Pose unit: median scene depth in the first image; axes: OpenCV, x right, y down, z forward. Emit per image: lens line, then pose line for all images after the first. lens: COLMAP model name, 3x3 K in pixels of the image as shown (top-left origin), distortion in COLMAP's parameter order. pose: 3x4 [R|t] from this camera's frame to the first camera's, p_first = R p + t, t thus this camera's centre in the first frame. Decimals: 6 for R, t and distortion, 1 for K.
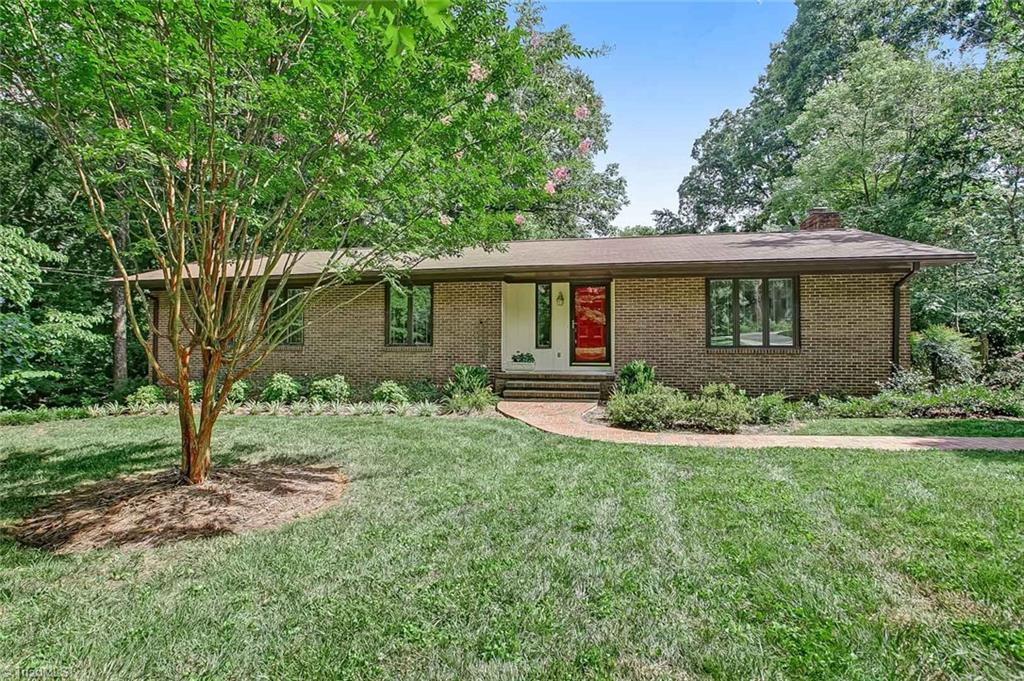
lens RADIAL K [[479.4, 0, 514.1], [0, 479.4, 337.3], [0, 0, 1]] dist [-0.036810, 0.012281]
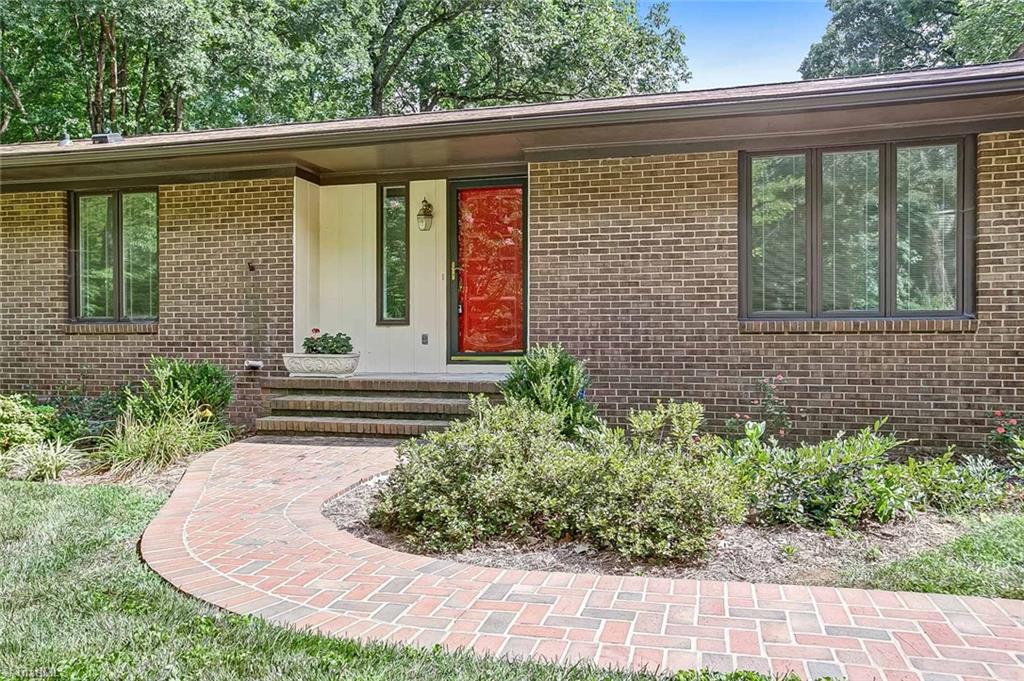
lens RADIAL K [[747.4, 0, 510.5], [0, 747.4, 342.8], [0, 0, 1]] dist [0.010734, 0.005991]
pose [[0.997880, -0.001601, -0.065056, 0.232137], [0.002509, 0.999900, 0.013883, 0.032001], [0.065027, -0.014016, 0.997785, 0.314230]]
